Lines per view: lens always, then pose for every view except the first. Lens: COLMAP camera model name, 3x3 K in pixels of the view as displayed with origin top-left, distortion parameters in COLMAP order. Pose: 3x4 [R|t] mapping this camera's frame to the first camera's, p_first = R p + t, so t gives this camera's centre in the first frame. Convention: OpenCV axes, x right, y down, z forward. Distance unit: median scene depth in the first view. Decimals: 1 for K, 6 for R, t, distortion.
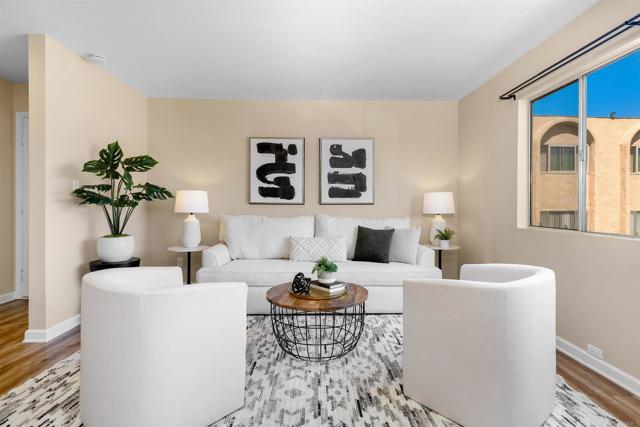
lens RADIAL K [[336.6, 0, 324.7], [0, 336.6, 207.0], [0, 0, 1]] dist [-0.001916, 0.004413]
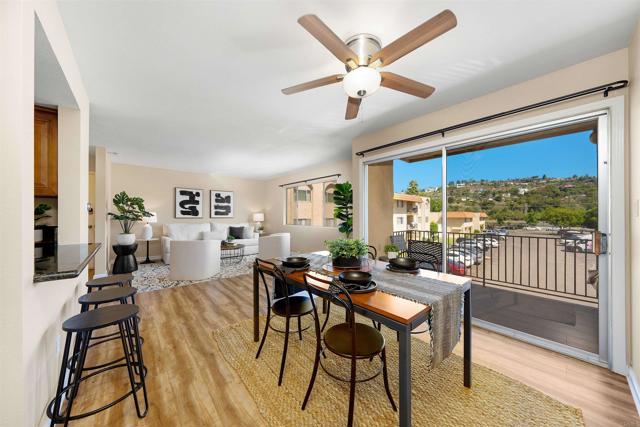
lens RADIAL K [[221.2, 0, 324.3], [0, 221.2, 212.9], [0, 0, 1]] dist [-0.004284, 0.000792]
pose [[0.766558, 0.006843, 0.642139, -0.439647], [0.003012, 0.999894, -0.014251, -0.021500], [-0.642169, 0.012858, 0.766456, -0.782932]]
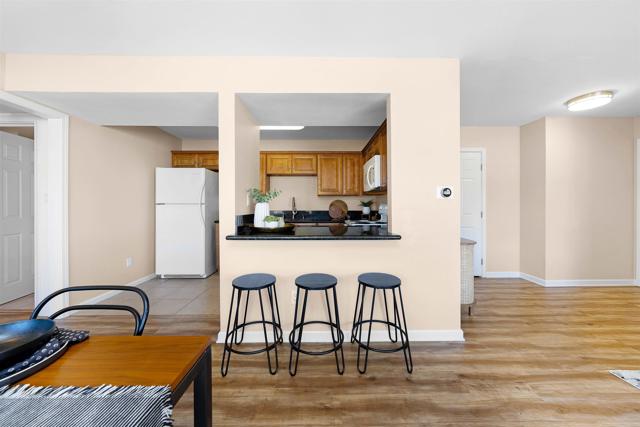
lens RADIAL K [[221.2, 0, 317.0], [0, 221.2, 207.0], [0, 0, 1]] dist [-0.004284, 0.000792]
pose [[-0.018169, 0.003065, -0.999830, -0.054208], [-0.008964, 0.999955, 0.003228, -0.016814], [0.999795, 0.009021, -0.018141, -0.182959]]
